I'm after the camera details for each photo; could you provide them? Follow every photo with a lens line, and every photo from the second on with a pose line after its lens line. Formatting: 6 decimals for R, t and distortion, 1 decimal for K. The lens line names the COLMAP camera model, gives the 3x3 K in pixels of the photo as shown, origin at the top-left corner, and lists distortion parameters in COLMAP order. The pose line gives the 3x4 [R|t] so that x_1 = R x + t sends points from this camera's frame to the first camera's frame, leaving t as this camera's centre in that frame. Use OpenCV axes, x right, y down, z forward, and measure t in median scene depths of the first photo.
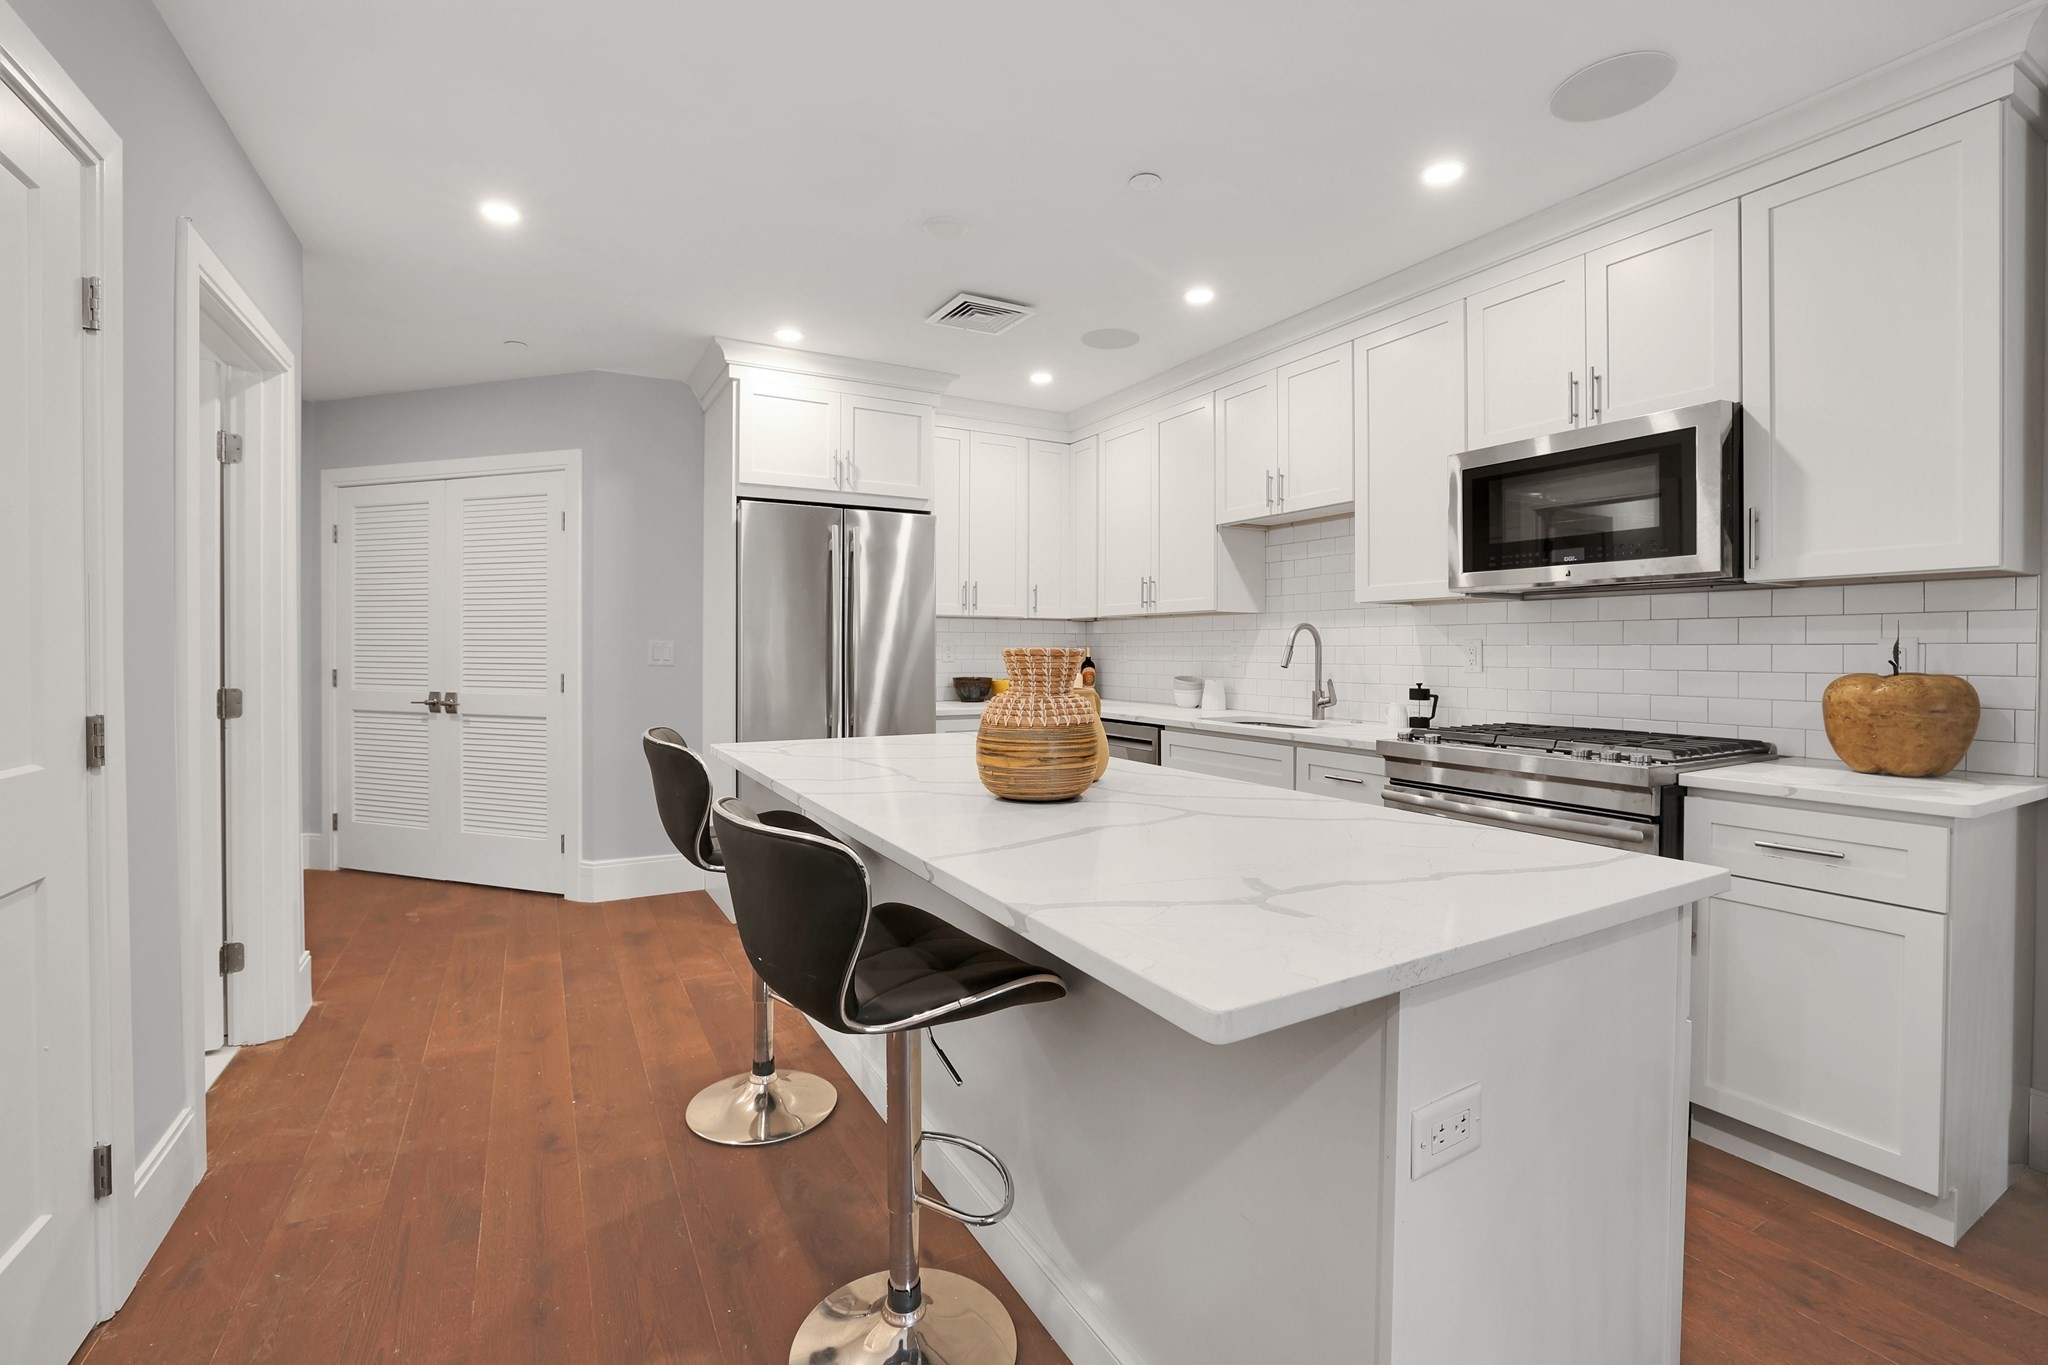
lens RADIAL K [[918.9, 0, 1056.5], [0, 918.9, 660.5], [0, 0, 1]] dist [-0.032689, 0.000167]
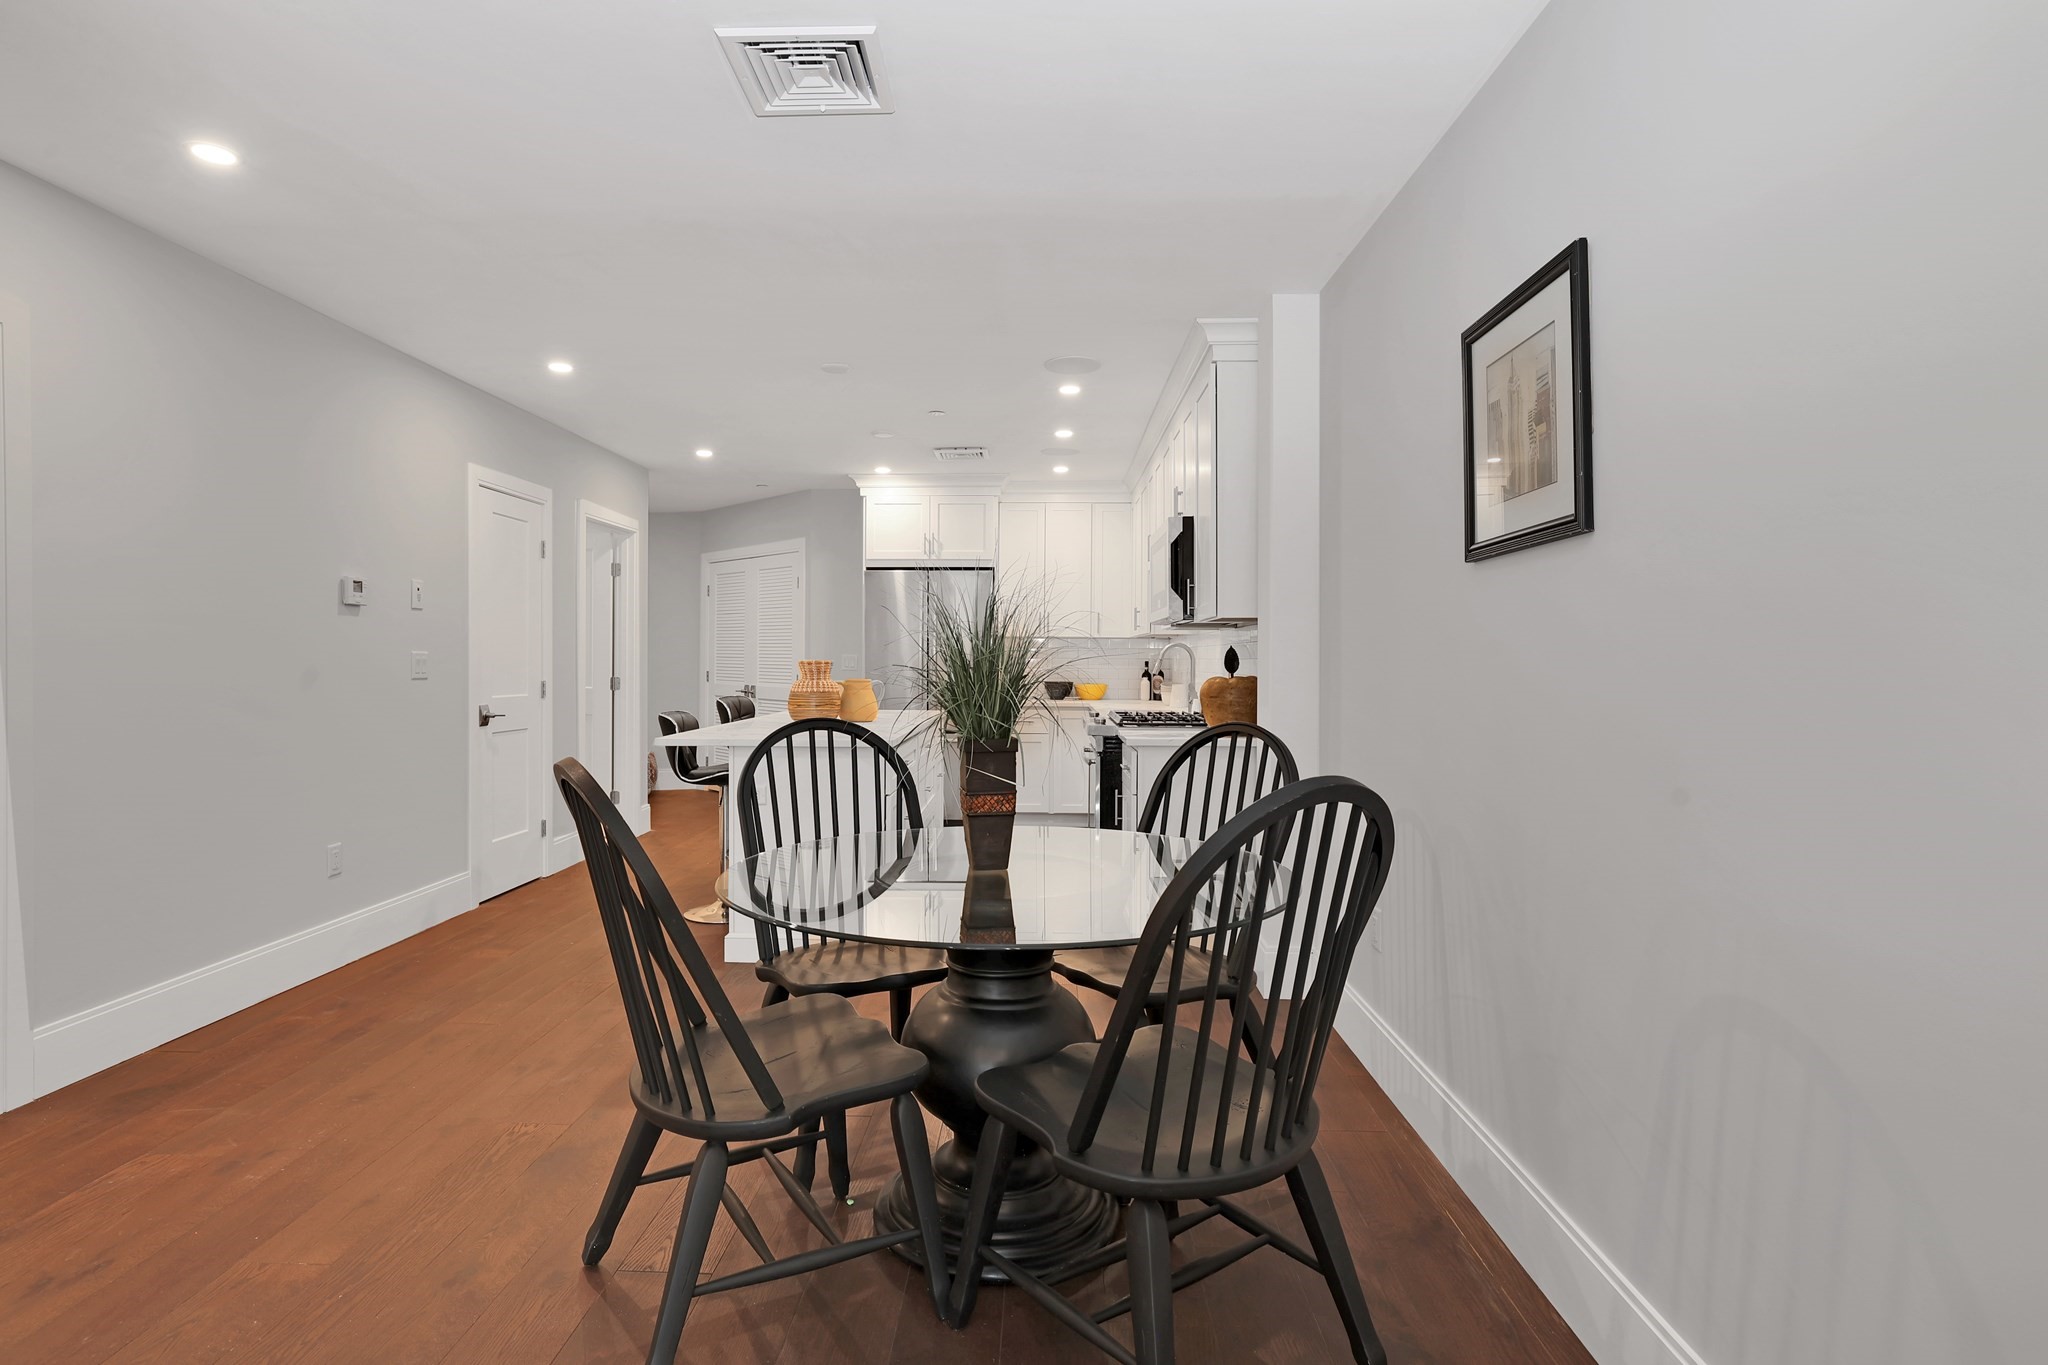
lens RADIAL K [[1111.5, 0, 976.1], [0, 1111.5, 684.1], [0, 0, 1]] dist [0.000124, -0.000031]
pose [[0.835516, 0.013947, -0.549290, 0.880742], [-0.008815, 0.999889, 0.011980, 0.004512], [0.549396, -0.005168, 0.835546, -0.544406]]
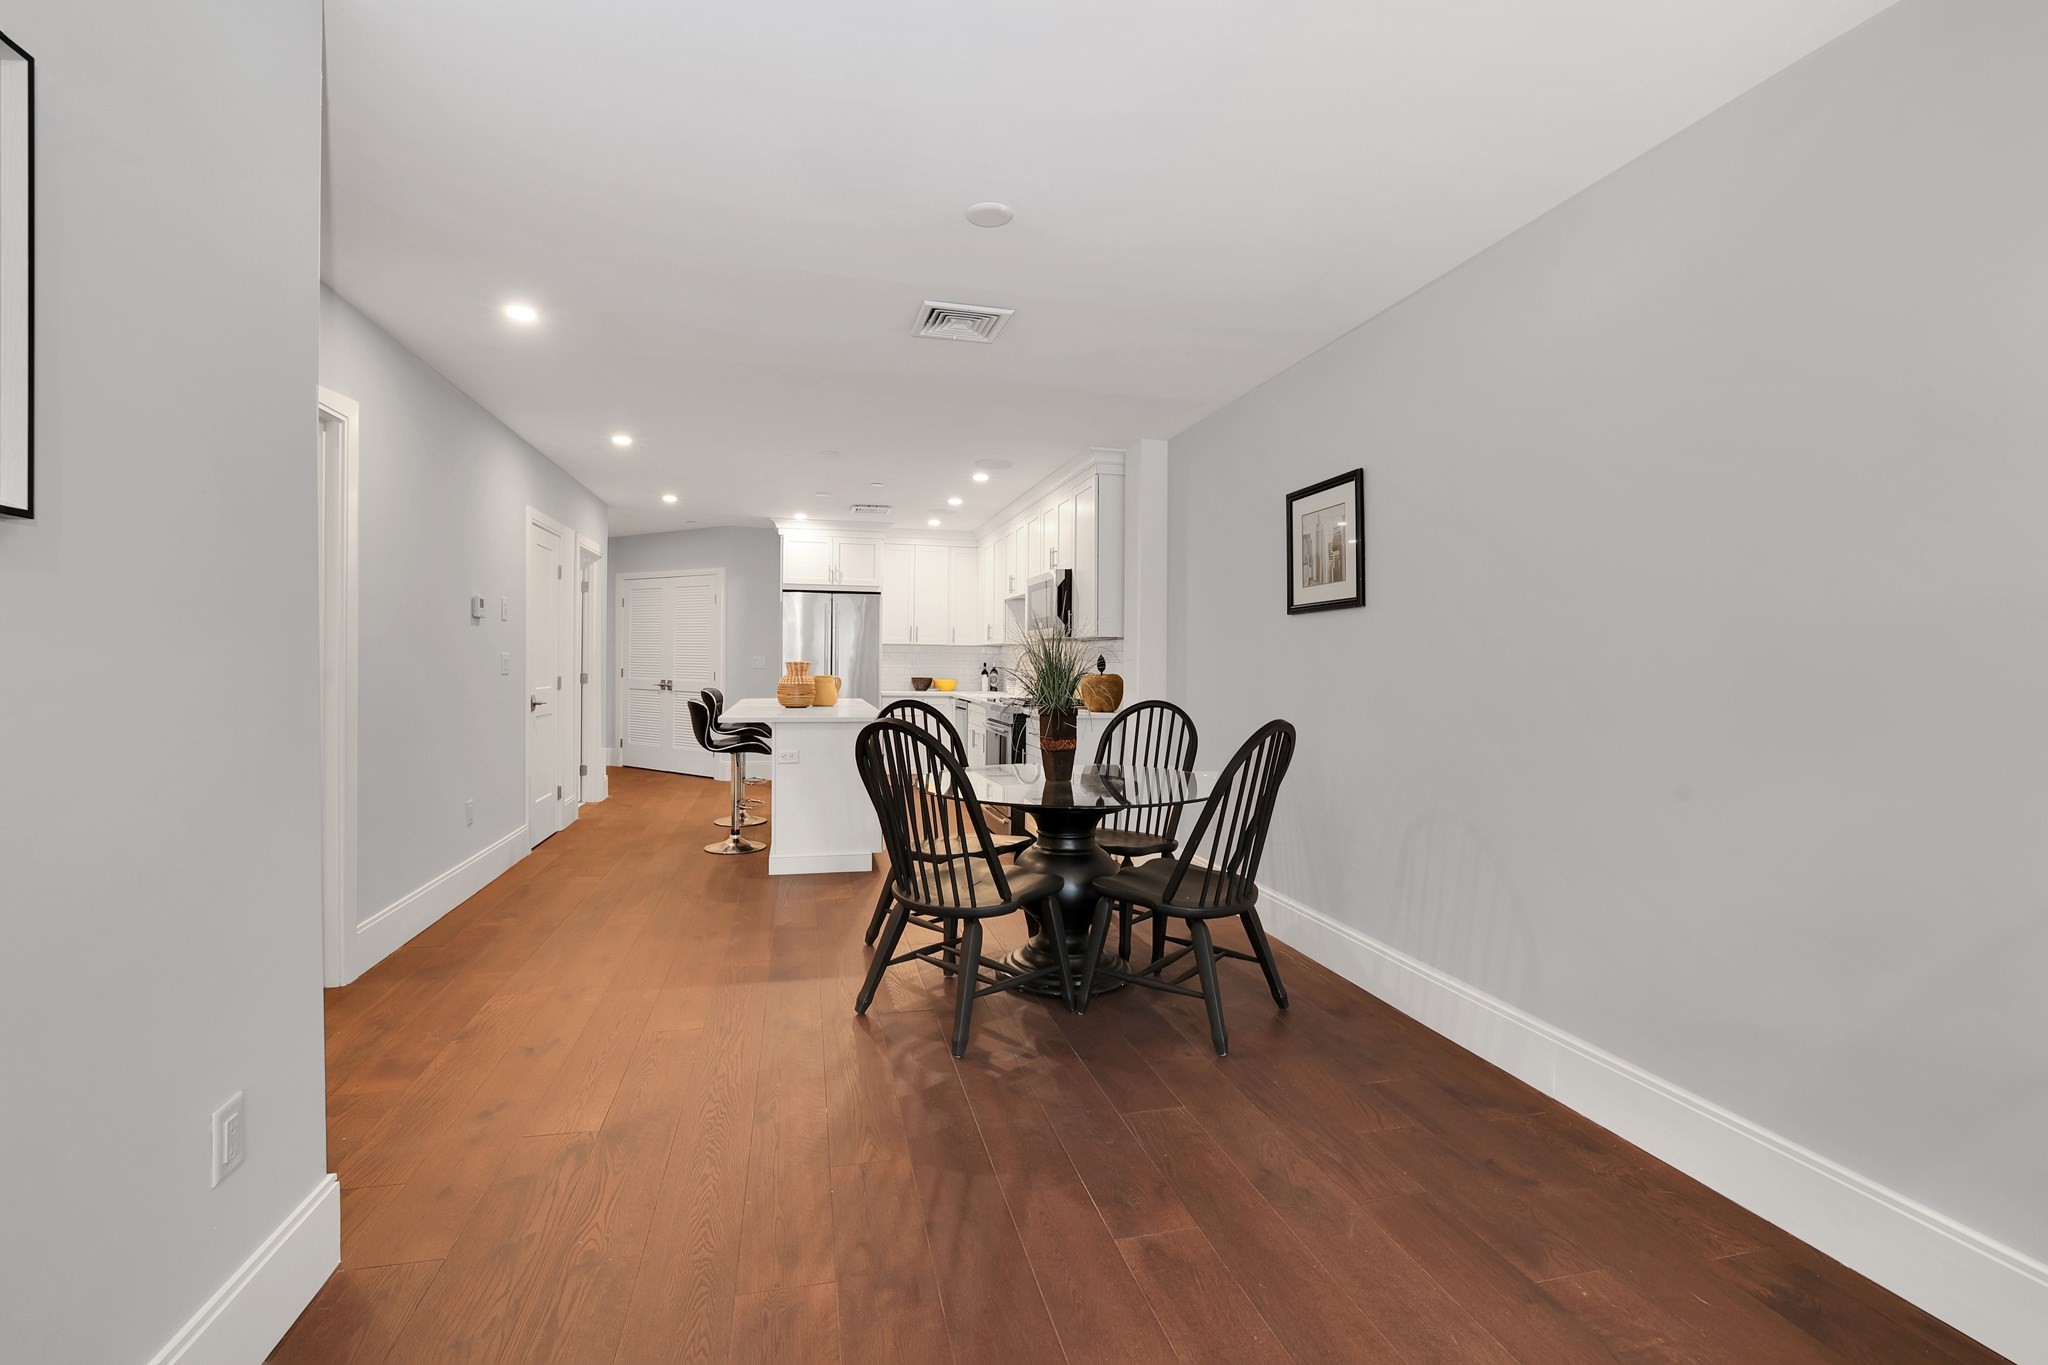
lens RADIAL K [[939.8, 0, 1015.1], [0, 939.8, 670.3], [0, 0, 1]] dist [0.021311, 0.000127]
pose [[0.957214, 0.011540, -0.289150, 0.780065], [-0.012447, 0.999922, -0.001296, 0.005773], [0.289113, 0.004839, 0.957283, -0.918992]]
